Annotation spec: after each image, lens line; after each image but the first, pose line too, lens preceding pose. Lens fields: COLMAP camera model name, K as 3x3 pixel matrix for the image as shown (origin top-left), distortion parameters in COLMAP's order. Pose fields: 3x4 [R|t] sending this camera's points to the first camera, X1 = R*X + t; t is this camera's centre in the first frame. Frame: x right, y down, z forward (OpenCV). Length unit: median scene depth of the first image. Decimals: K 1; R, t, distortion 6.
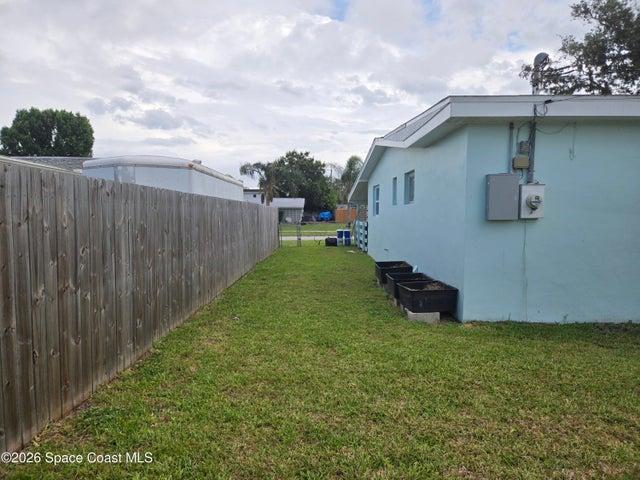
lens RADIAL K [[427.3, 0, 314.5], [0, 427.3, 244.0], [0, 0, 1]] dist [0.070298, -0.063440]
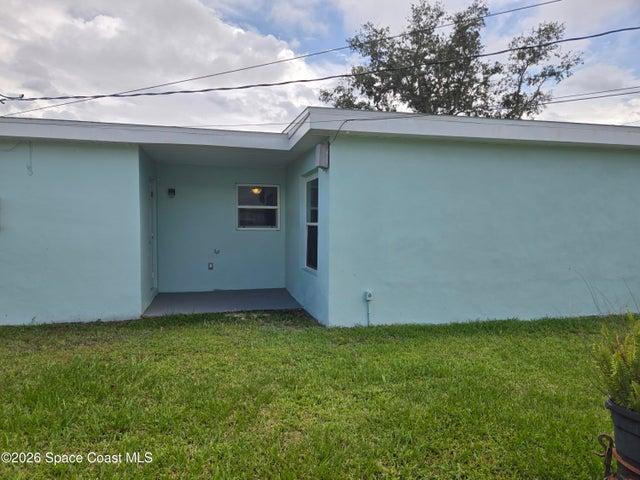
lens RADIAL K [[433.2, 0, 320.9], [0, 433.2, 242.5], [0, 0, 1]] dist [0.074256, -0.061956]
pose [[0.976773, -0.003924, 0.214241, 1.019558], [0.010727, 0.999474, -0.030601, 0.018210], [-0.214008, 0.032188, 0.976301, -0.234389]]
